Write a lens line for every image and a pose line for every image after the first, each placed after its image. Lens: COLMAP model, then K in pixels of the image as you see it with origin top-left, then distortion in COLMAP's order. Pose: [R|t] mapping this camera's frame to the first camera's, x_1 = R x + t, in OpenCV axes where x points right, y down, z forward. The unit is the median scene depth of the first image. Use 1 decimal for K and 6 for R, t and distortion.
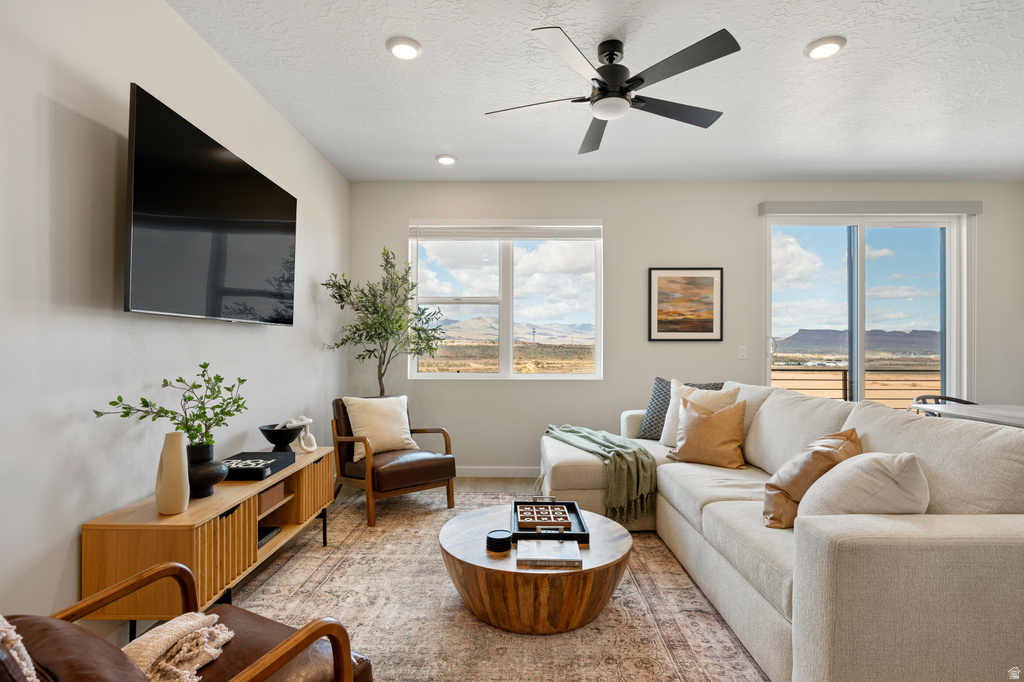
lens RADIAL K [[510.5, 0, 508.0], [0, 510.5, 339.1], [0, 0, 1]] dist [0.001358, 0.000094]
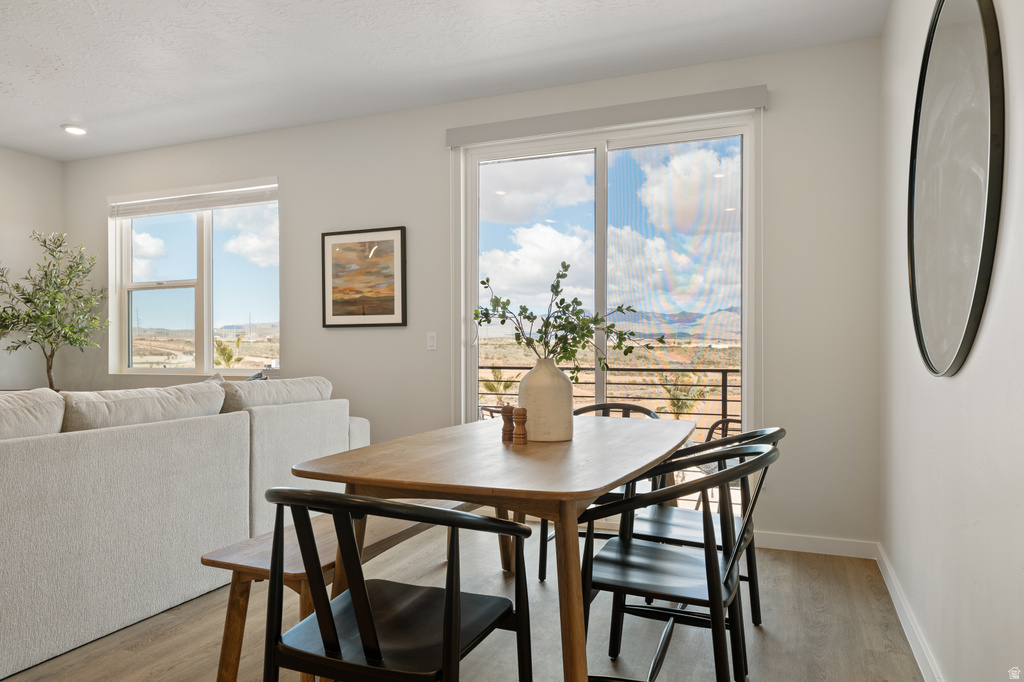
lens RADIAL K [[680.7, 0, 511.6], [0, 680.7, 346.7], [0, 0, 1]] dist [0.008333, -0.001490]
pose [[0.927373, -0.005235, -0.374101, 0.930007], [0.009377, 0.999913, 0.009252, 0.026330], [0.374020, -0.012088, 0.927342, 0.143644]]
